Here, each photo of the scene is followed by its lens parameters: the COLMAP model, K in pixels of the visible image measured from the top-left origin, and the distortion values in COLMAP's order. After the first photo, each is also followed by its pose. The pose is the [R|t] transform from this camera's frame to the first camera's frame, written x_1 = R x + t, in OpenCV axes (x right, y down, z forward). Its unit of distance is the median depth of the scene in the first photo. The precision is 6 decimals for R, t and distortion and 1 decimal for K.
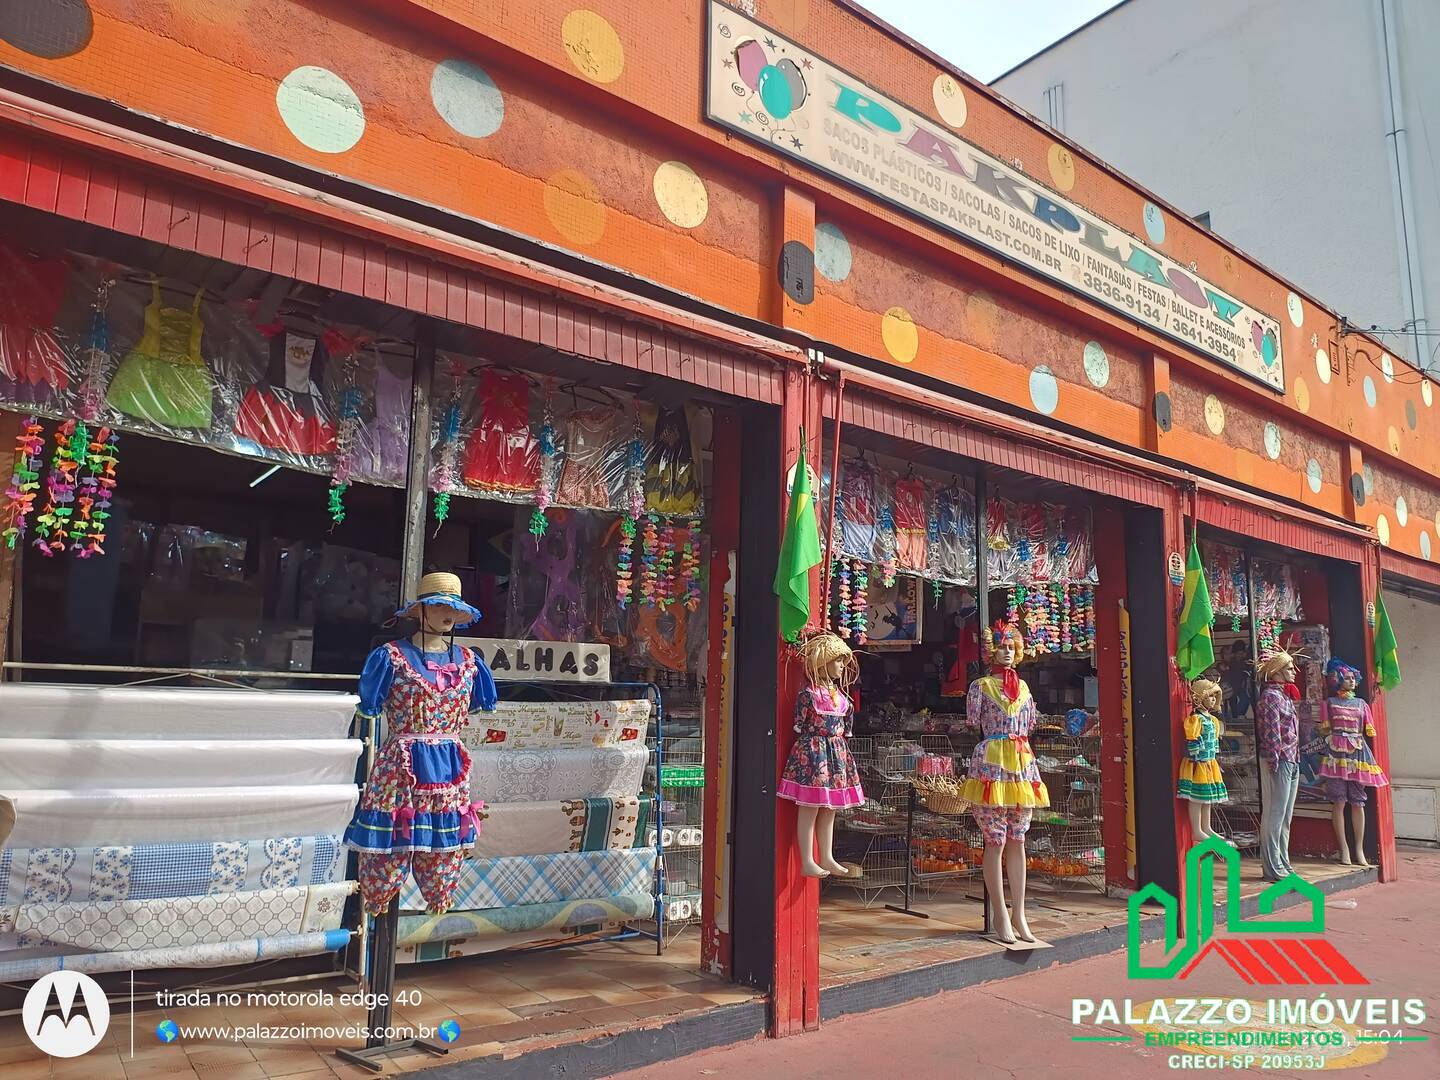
lens RADIAL K [[1070.9, 0, 725.7], [0, 1070.9, 541.9], [0, 0, 1]] dist [0.095141, -0.206902]
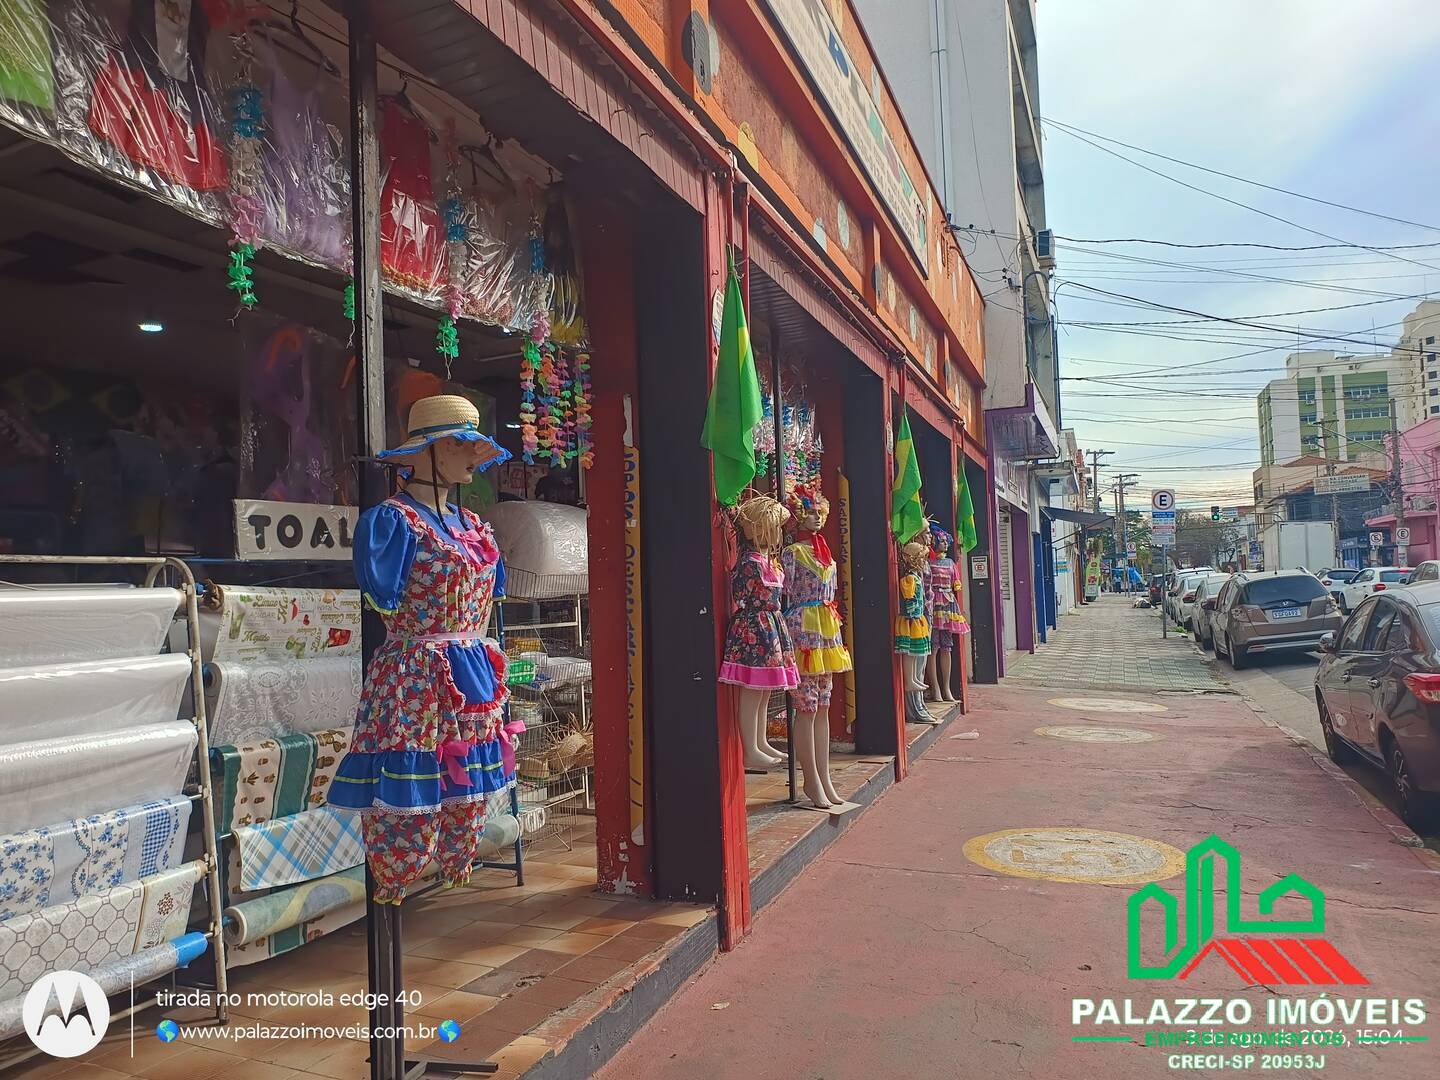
lens RADIAL K [[1068.8, 0, 719.9], [0, 1068.8, 548.7], [0, 0, 1]] dist [0.083582, -0.135728]
pose [[0.870830, -0.027651, 0.490805, -0.390273], [-0.029186, 0.993747, 0.107771, 0.040488], [-0.490716, -0.108175, 0.864578, 0.288597]]
